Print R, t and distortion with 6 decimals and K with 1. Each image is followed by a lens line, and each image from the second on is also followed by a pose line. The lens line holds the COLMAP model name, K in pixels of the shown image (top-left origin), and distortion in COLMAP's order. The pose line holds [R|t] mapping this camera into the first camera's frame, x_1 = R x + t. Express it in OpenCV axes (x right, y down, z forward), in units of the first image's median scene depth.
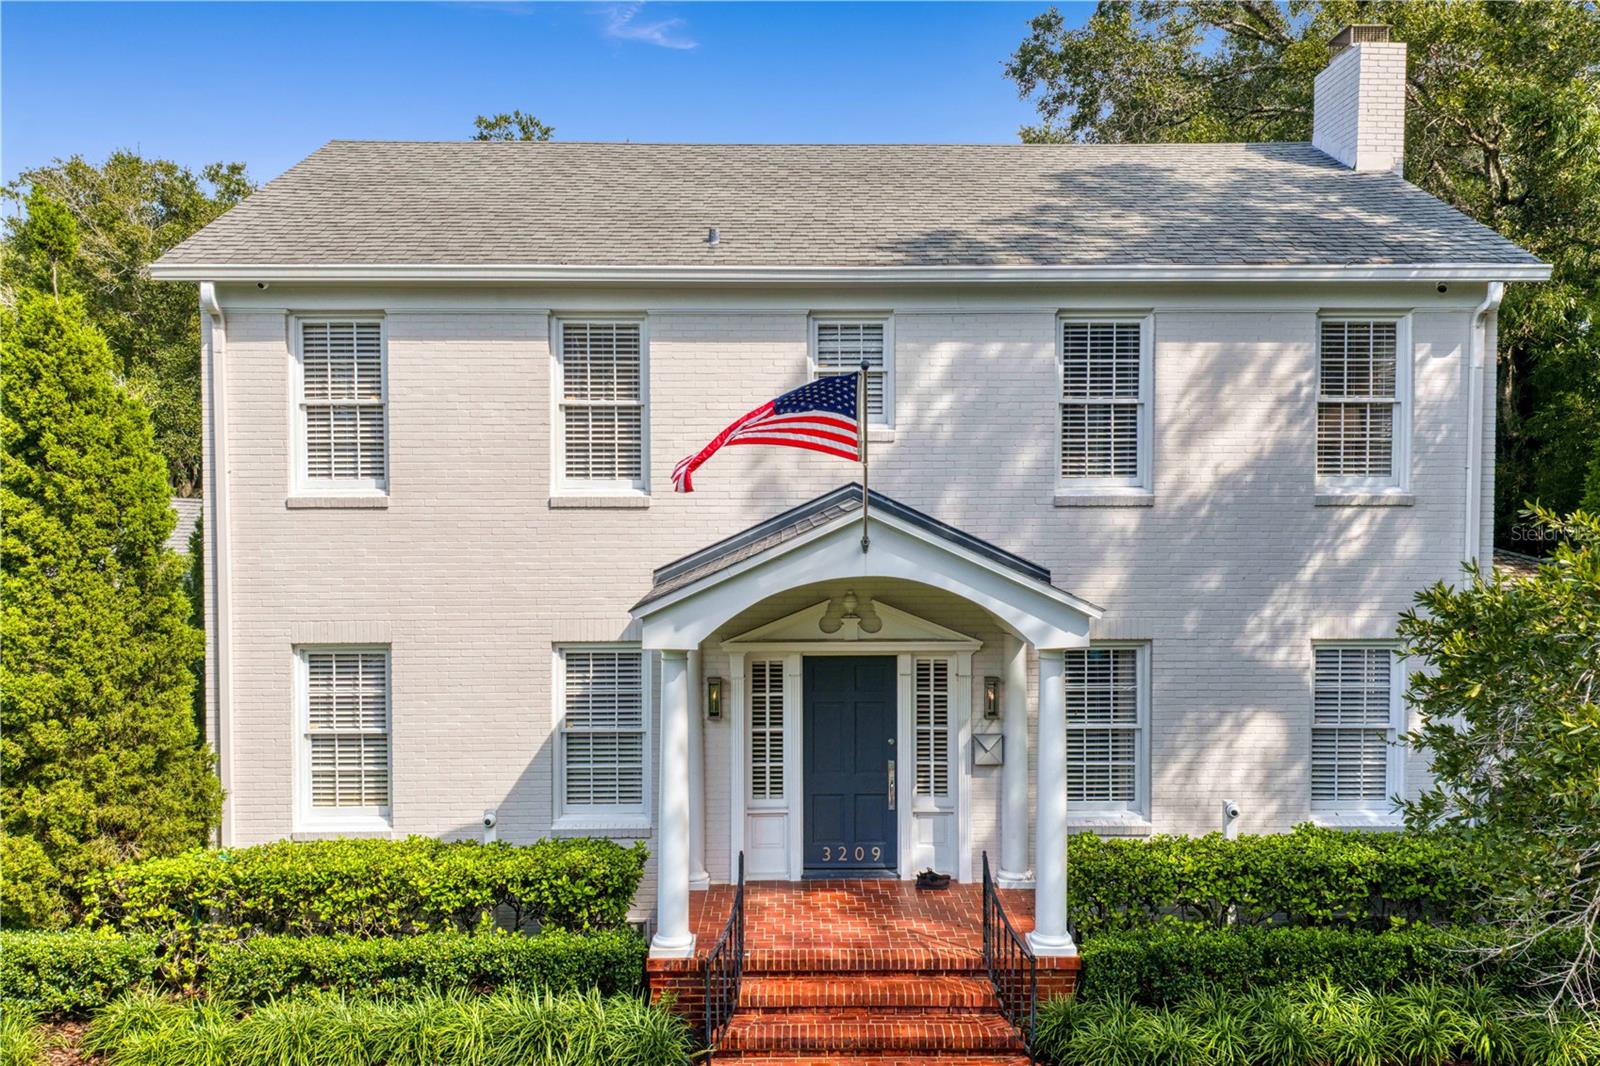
lens RADIAL K [[1307.1, 0, 800.0], [0, 1307.1, 533.0], [0, 0, 1]] dist [0.071900, -0.105910]
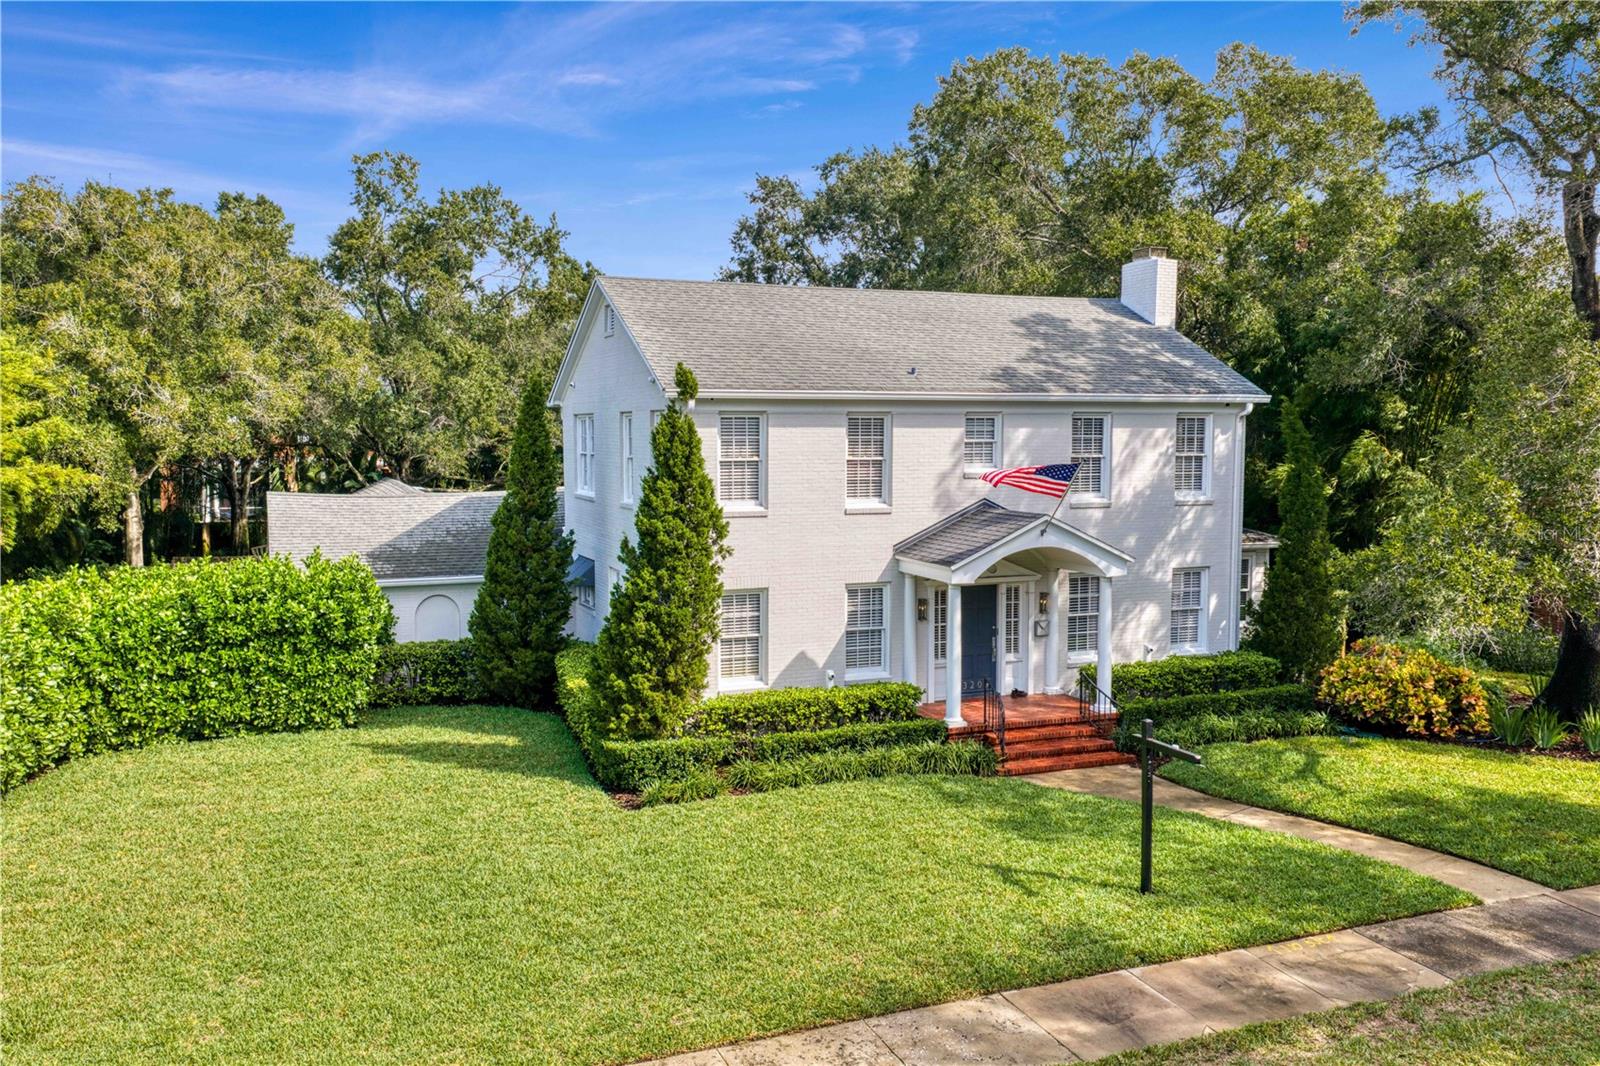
lens RADIAL K [[1307.1, 0, 800.0], [0, 1307.1, 533.0], [0, 0, 1]] dist [0.071900, -0.105910]
pose [[0.931963, -0.026586, 0.361578, -0.931277], [0.010016, 0.998815, 0.047625, -0.082332], [-0.362416, -0.040763, 0.931125, -0.746896]]
